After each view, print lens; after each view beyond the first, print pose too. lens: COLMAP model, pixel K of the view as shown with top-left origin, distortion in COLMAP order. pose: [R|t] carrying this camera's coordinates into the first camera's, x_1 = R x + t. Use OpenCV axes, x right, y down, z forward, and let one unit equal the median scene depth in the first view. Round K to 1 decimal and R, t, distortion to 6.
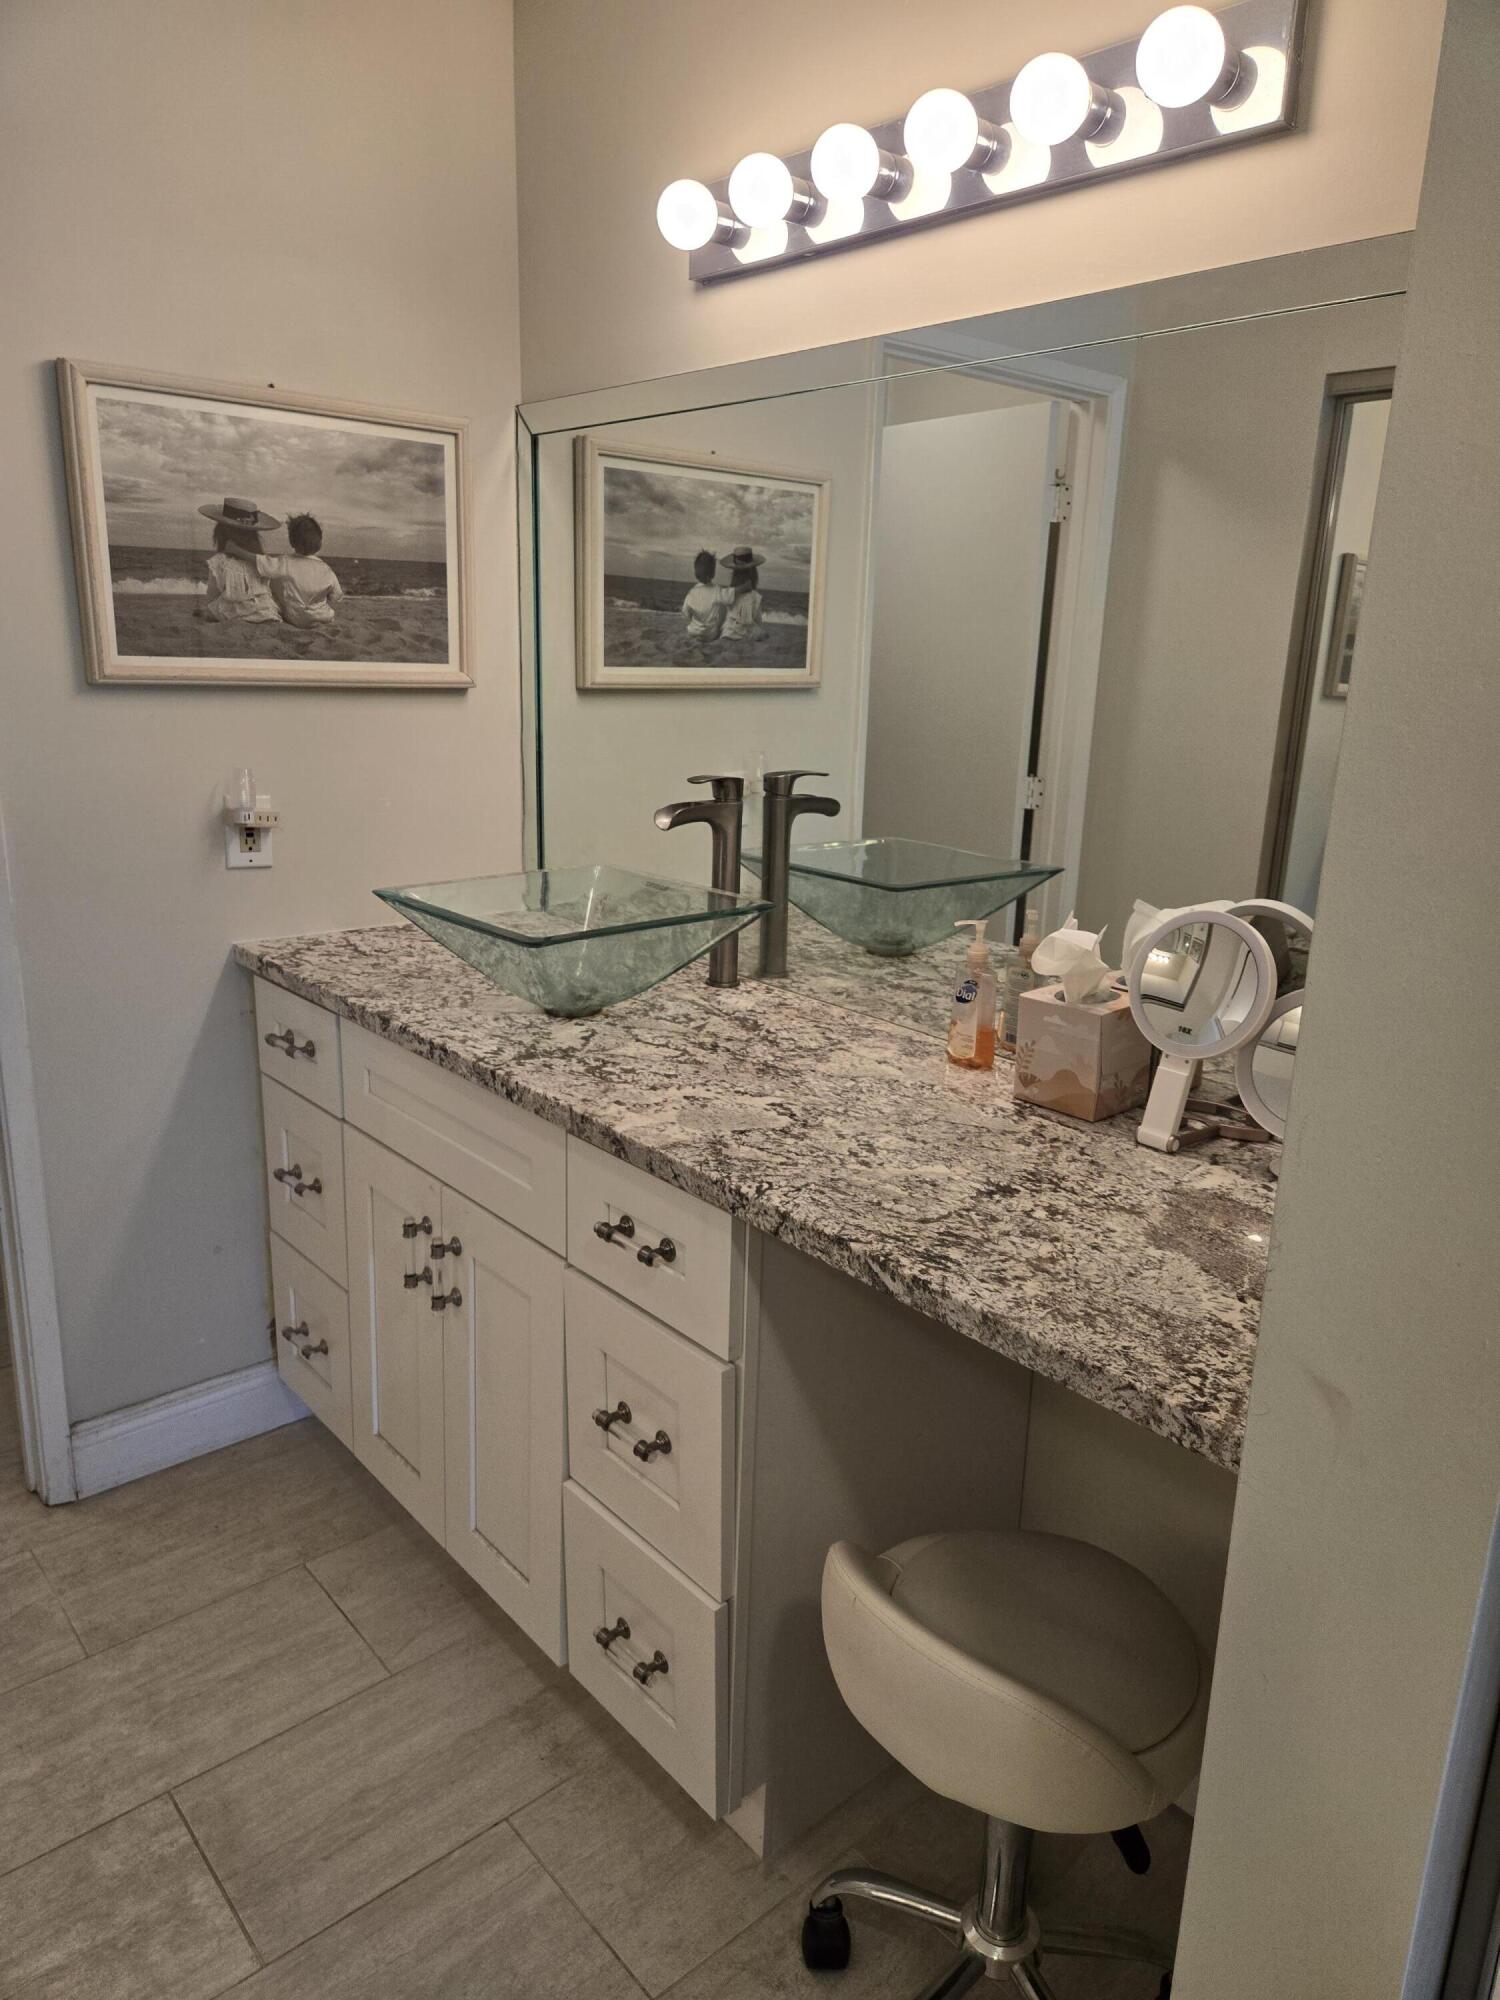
lens RADIAL K [[1334.4, 0, 760.7], [0, 1334.4, 994.3], [0, 0, 1]] dist [0.067903, -0.073383]
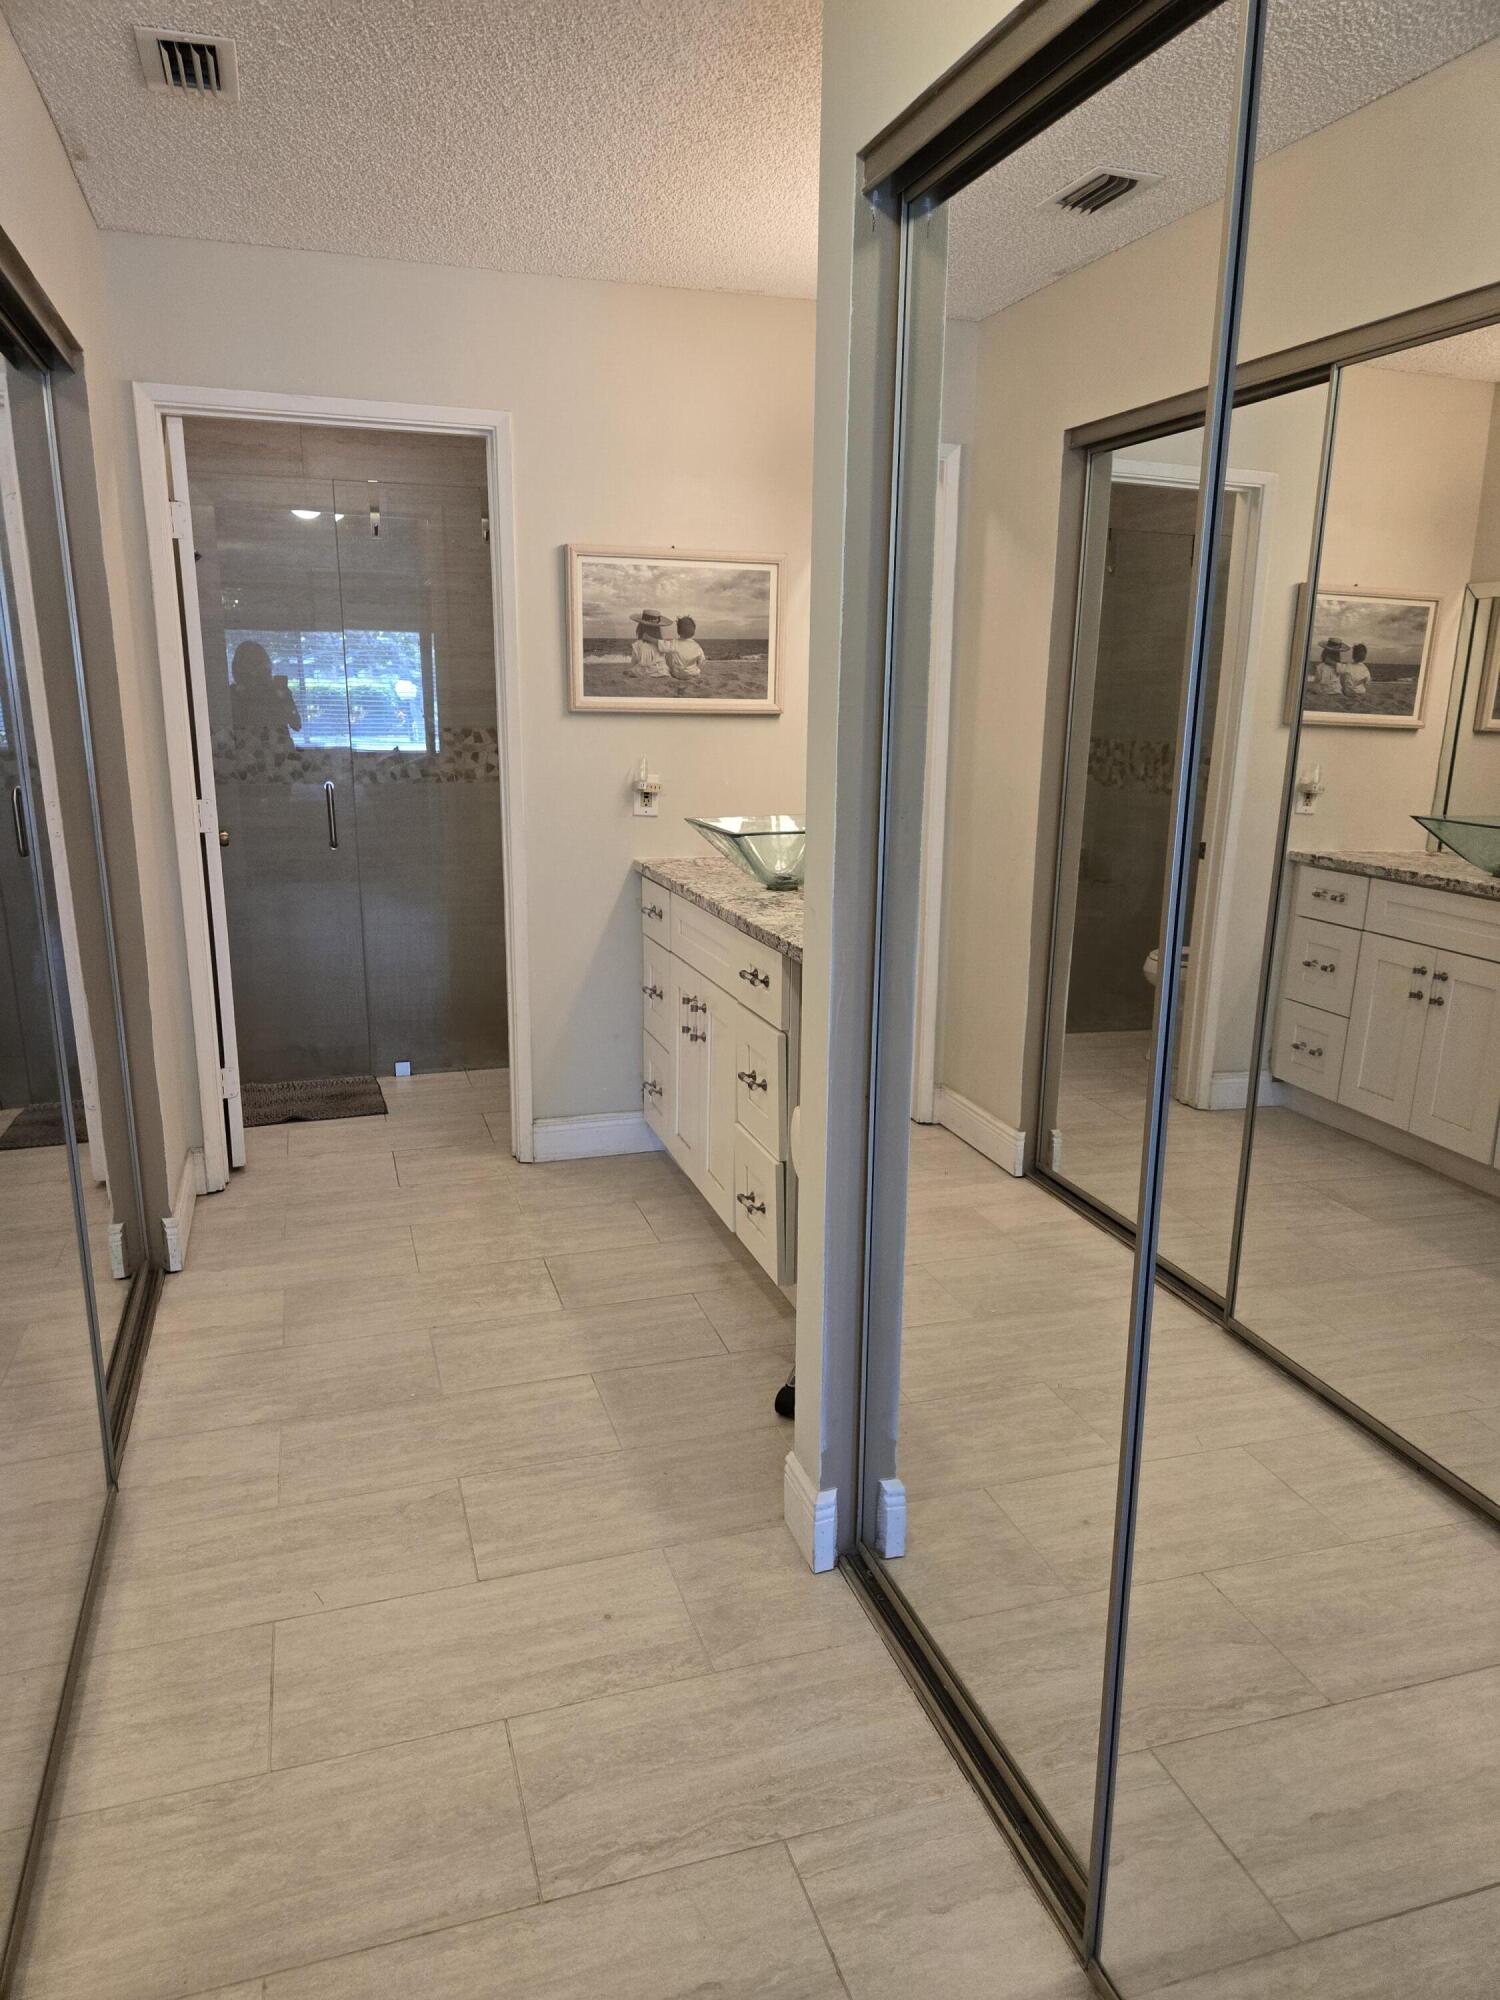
lens RADIAL K [[1317.6, 0, 743.9], [0, 1317.6, 1006.7], [0, 0, 1]] dist [0.077079, -0.064891]
pose [[0.916845, 0.075054, -0.392125, 0.455667], [-0.086456, 0.996190, -0.011473, 0.171122], [0.389770, 0.044421, 0.919840, -0.556020]]
